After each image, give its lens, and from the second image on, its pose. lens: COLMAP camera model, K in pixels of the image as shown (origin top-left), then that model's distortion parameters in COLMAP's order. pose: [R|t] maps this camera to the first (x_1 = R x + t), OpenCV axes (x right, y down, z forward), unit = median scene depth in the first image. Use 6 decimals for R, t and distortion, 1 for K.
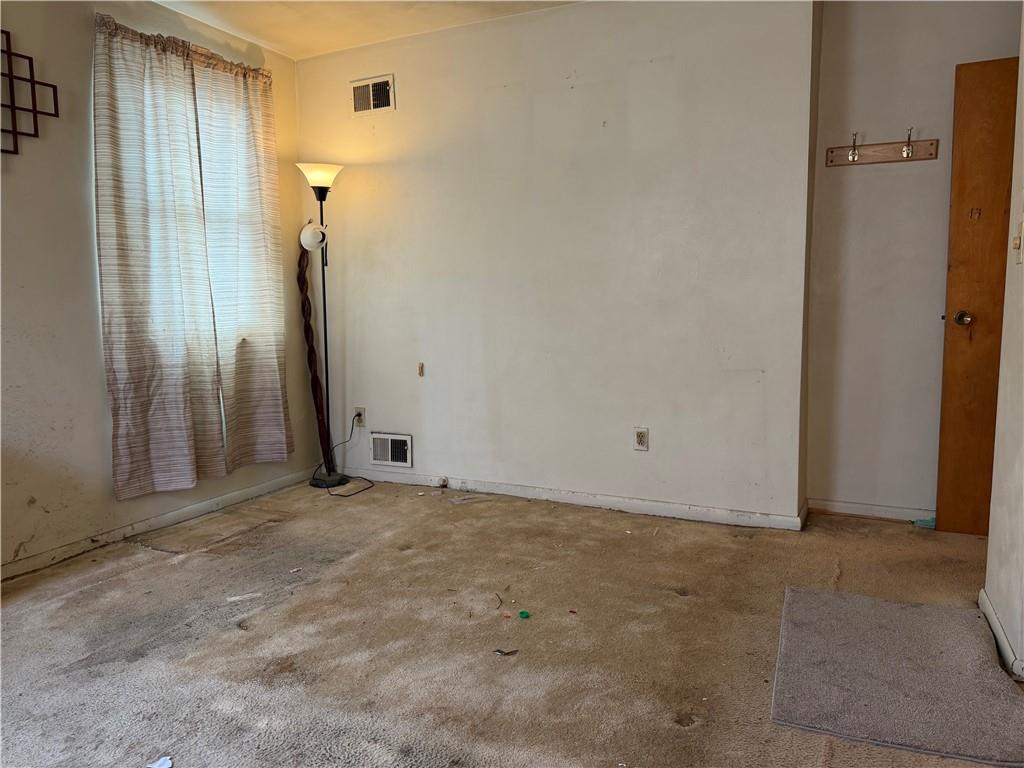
lens RADIAL K [[726.3, 0, 519.2], [0, 726.3, 386.6], [0, 0, 1]] dist [0.095535, -0.112815]
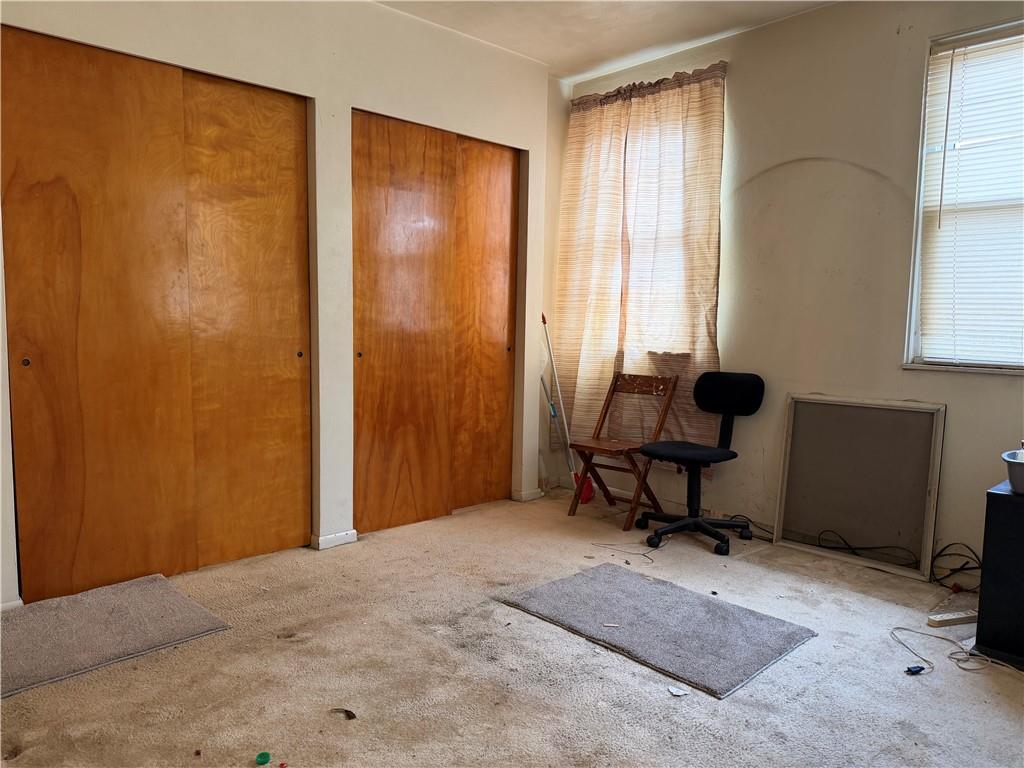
lens RADIAL K [[726.3, 0, 519.2], [0, 726.3, 386.6], [0, 0, 1]] dist [0.095535, -0.112815]
pose [[-0.924846, -0.044239, 0.377759, -0.357675], [0.032434, 0.980421, 0.194222, -0.123377], [-0.378955, 0.191877, -0.905304, 1.112641]]
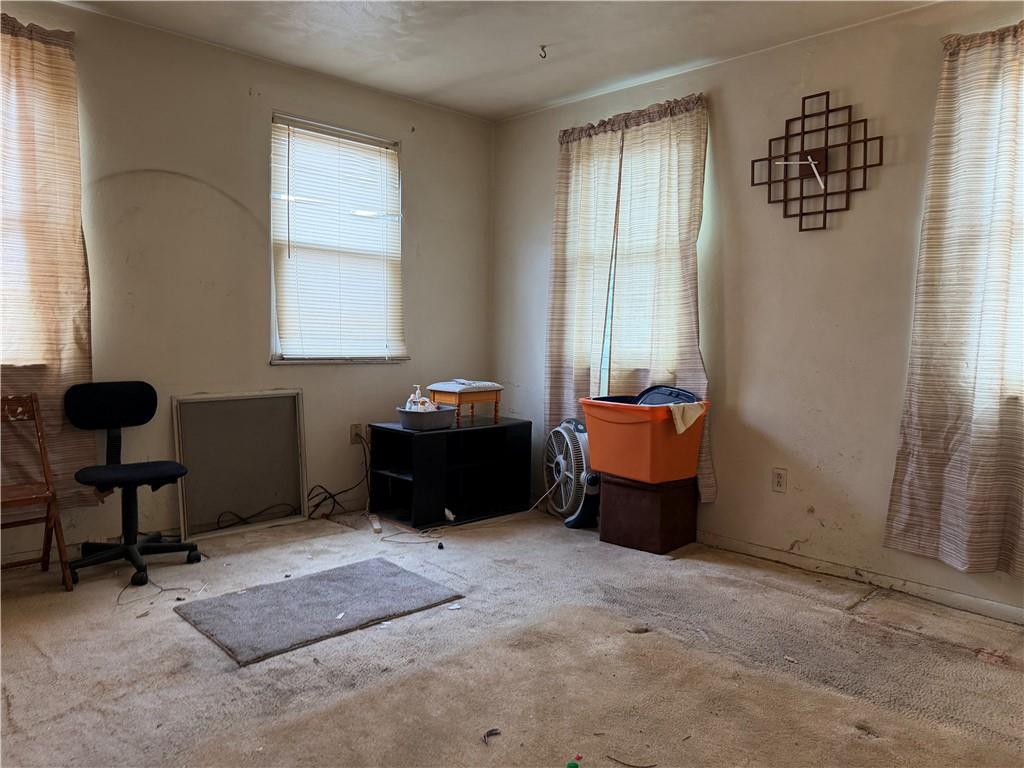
lens RADIAL K [[726.3, 0, 519.2], [0, 726.3, 386.6], [0, 0, 1]] dist [0.095535, -0.112815]
pose [[-0.373233, 0.068589, -0.925199, 0.512017], [-0.124969, 0.984457, 0.123396, -0.109666], [0.919282, 0.161677, -0.358860, 0.870481]]
